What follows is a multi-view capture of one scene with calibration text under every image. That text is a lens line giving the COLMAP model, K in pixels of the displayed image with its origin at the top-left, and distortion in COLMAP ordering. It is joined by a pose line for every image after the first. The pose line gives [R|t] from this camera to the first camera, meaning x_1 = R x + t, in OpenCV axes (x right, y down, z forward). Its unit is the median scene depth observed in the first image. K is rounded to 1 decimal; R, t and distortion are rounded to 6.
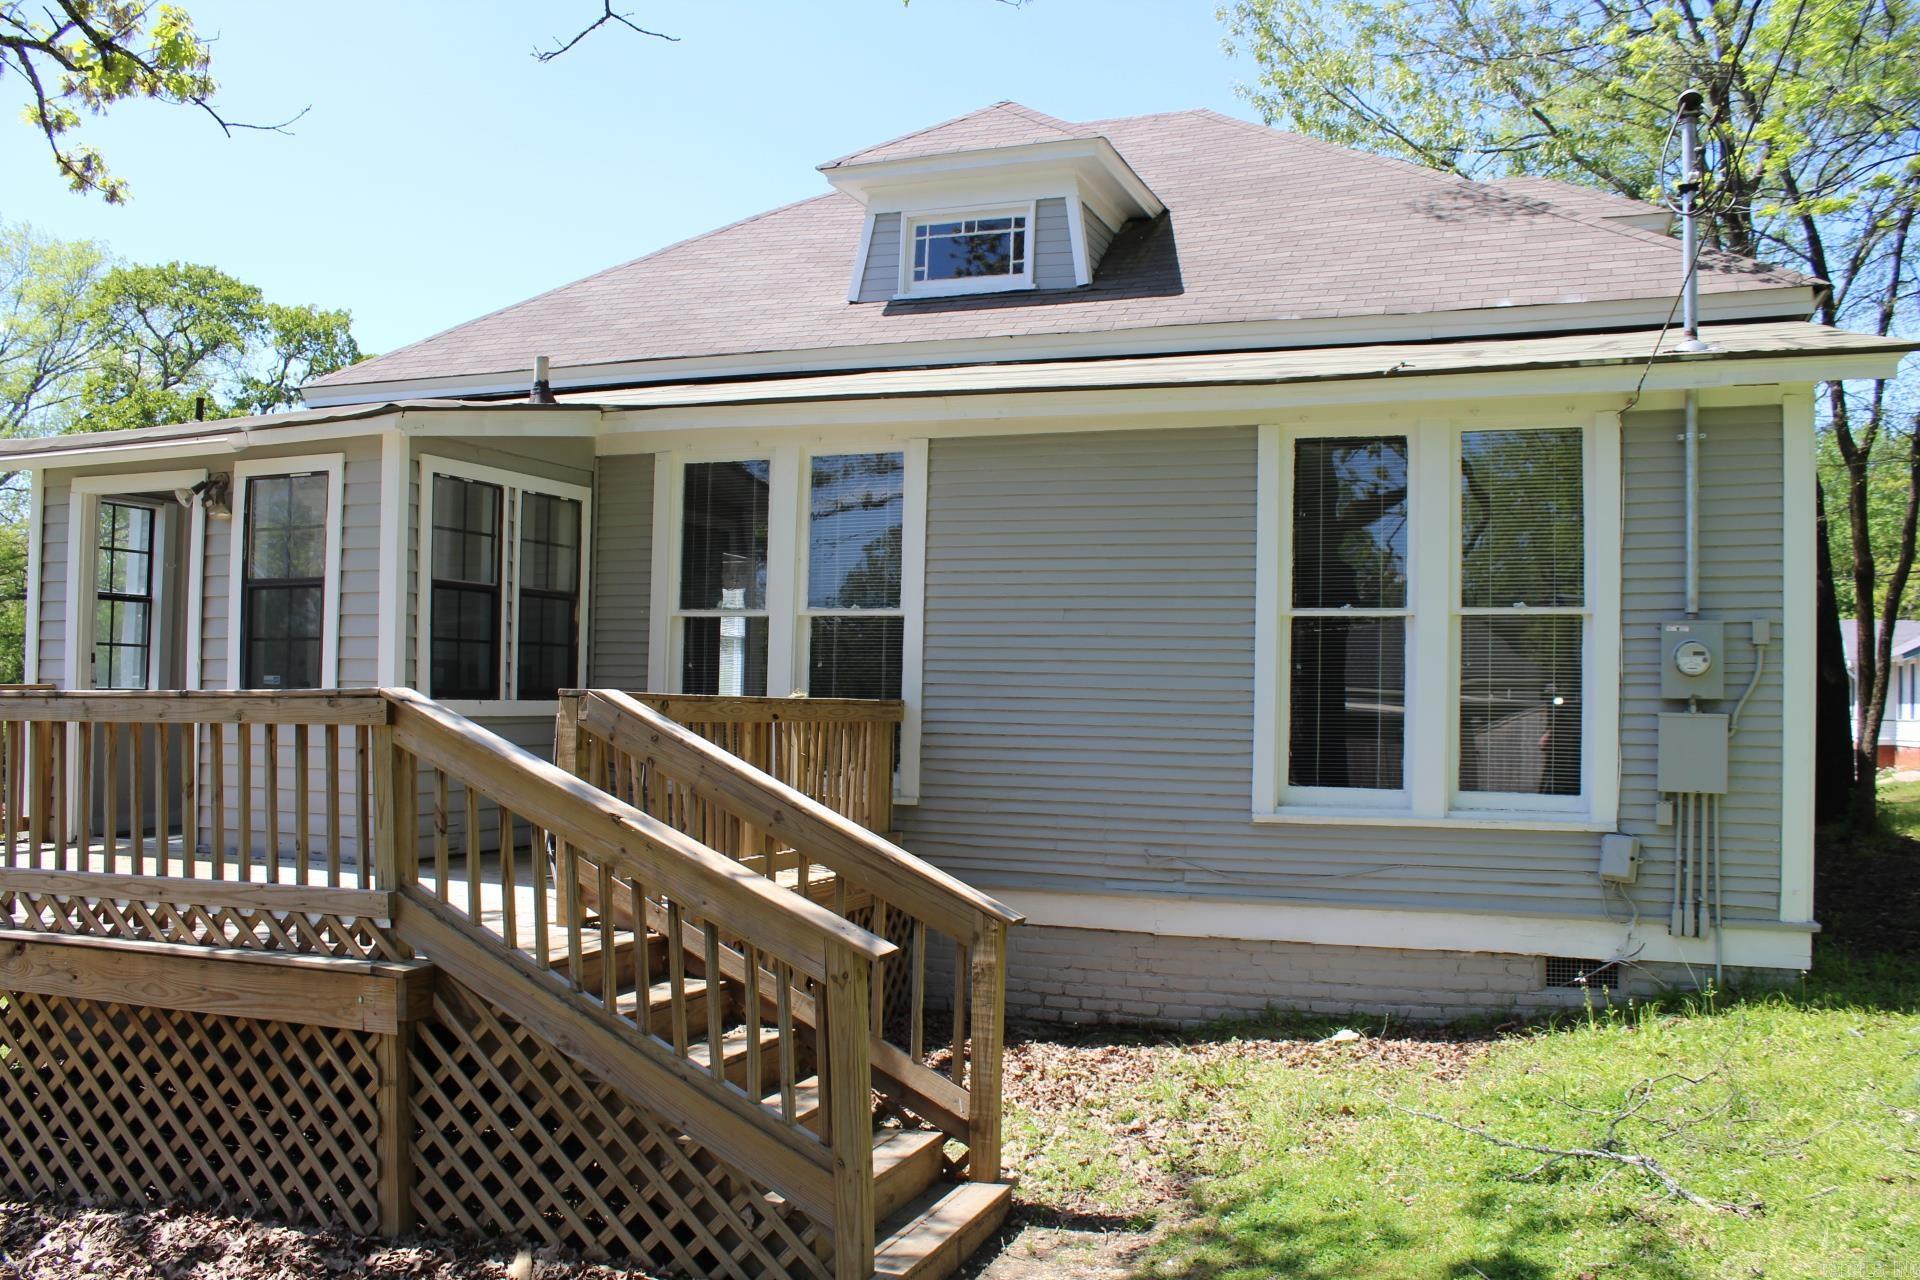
lens RADIAL K [[1581.9, 0, 959.3], [0, 1581.9, 654.2], [0, 0, 1]] dist [-0.169036, 0.152046]
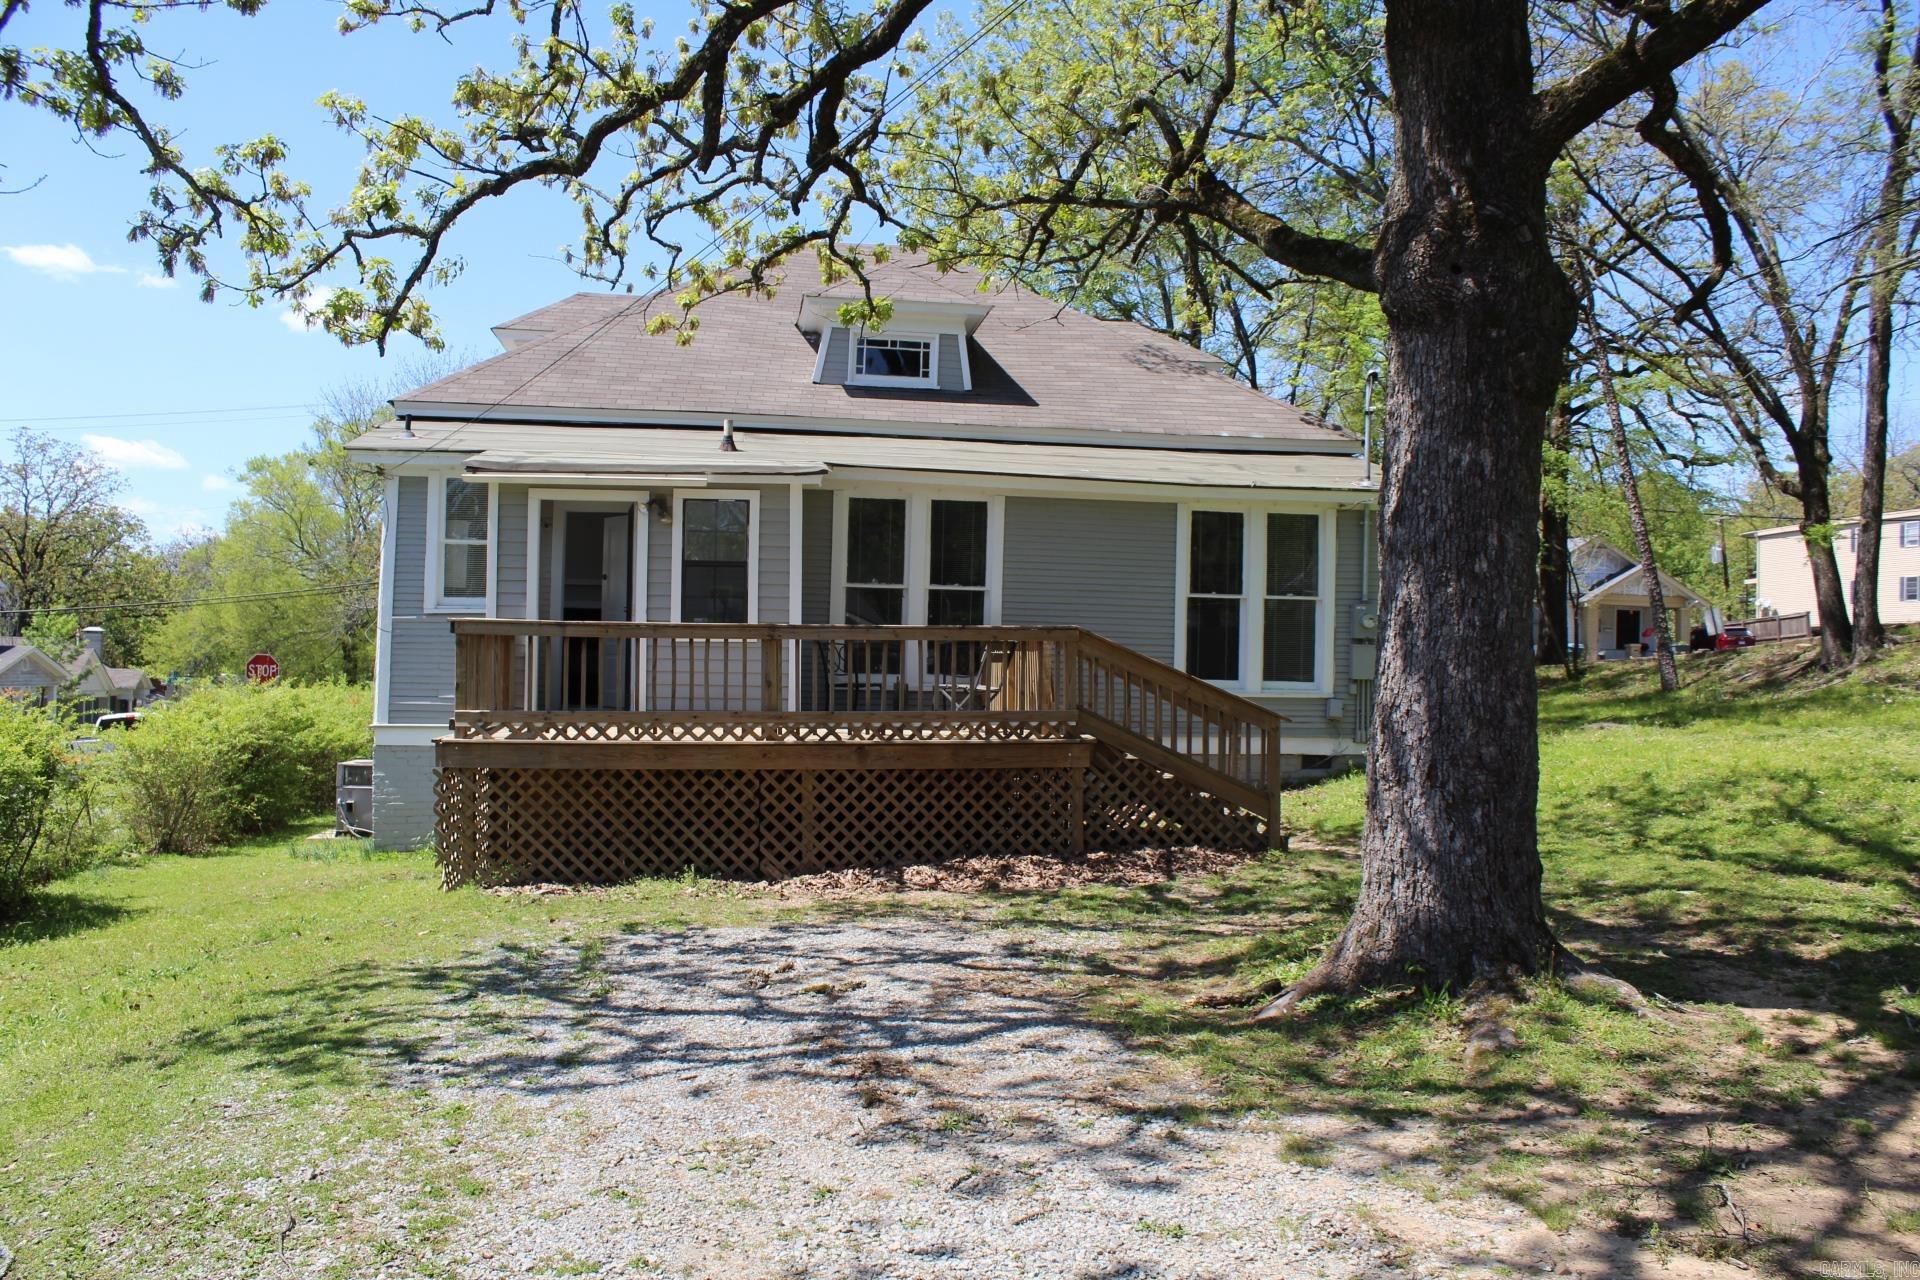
lens RADIAL K [[1616.2, 0, 929.8], [0, 1616.2, 638.6], [0, 0, 1]] dist [-0.181099, 0.161733]
pose [[0.879532, 0.008925, 0.475755, -1.090179], [-0.018517, 0.999709, 0.015480, 0.003929], [-0.475478, -0.022424, 0.879442, -0.696355]]
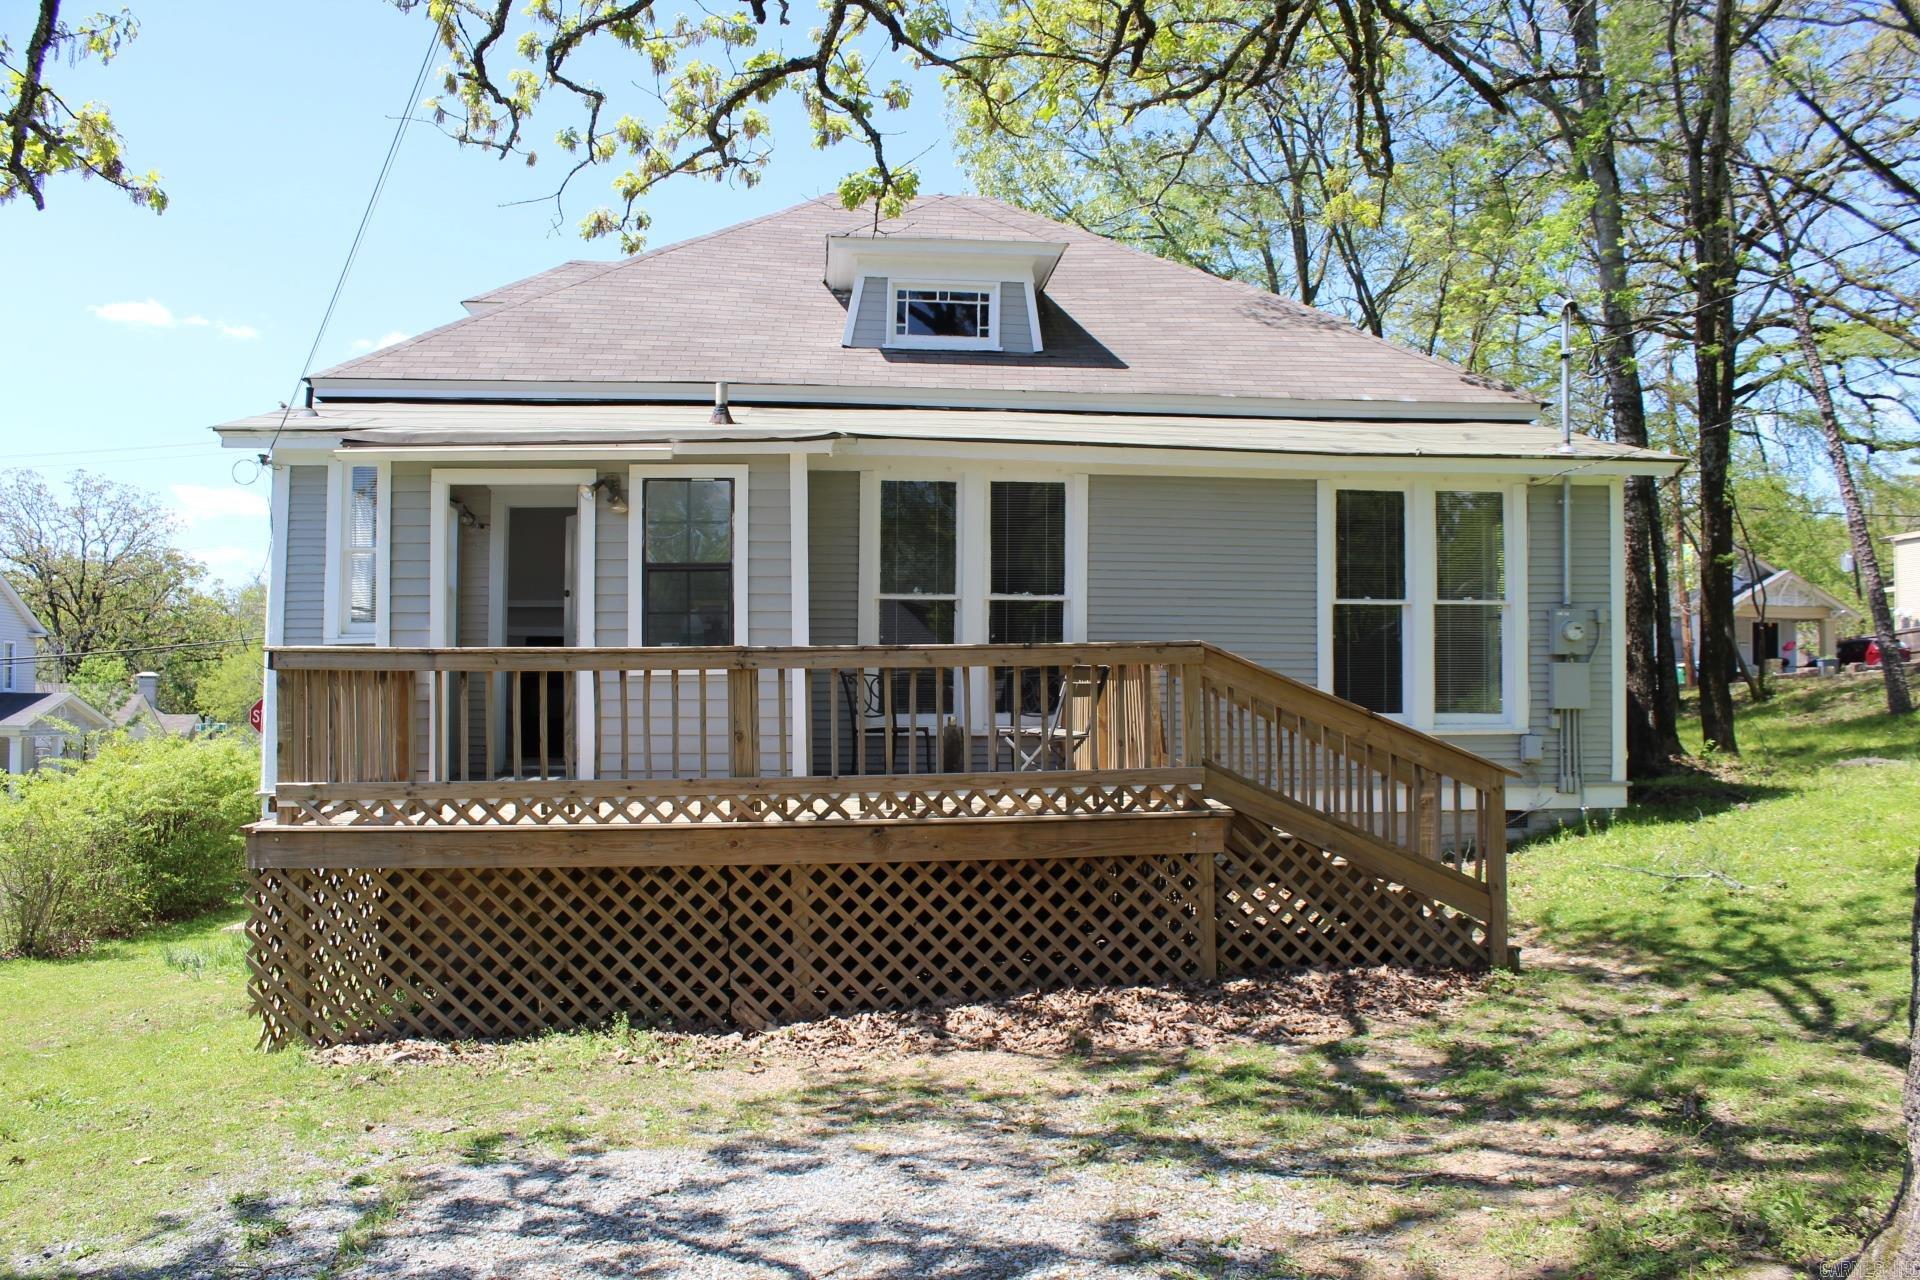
lens RADIAL K [[1581.9, 0, 959.3], [0, 1581.9, 654.2], [0, 0, 1]] dist [-0.169036, 0.152046]
pose [[0.895999, -0.003415, 0.444043, -0.808100], [0.000894, 0.999982, 0.005888, 0.016026], [-0.444055, -0.004879, 0.895986, -0.223607]]
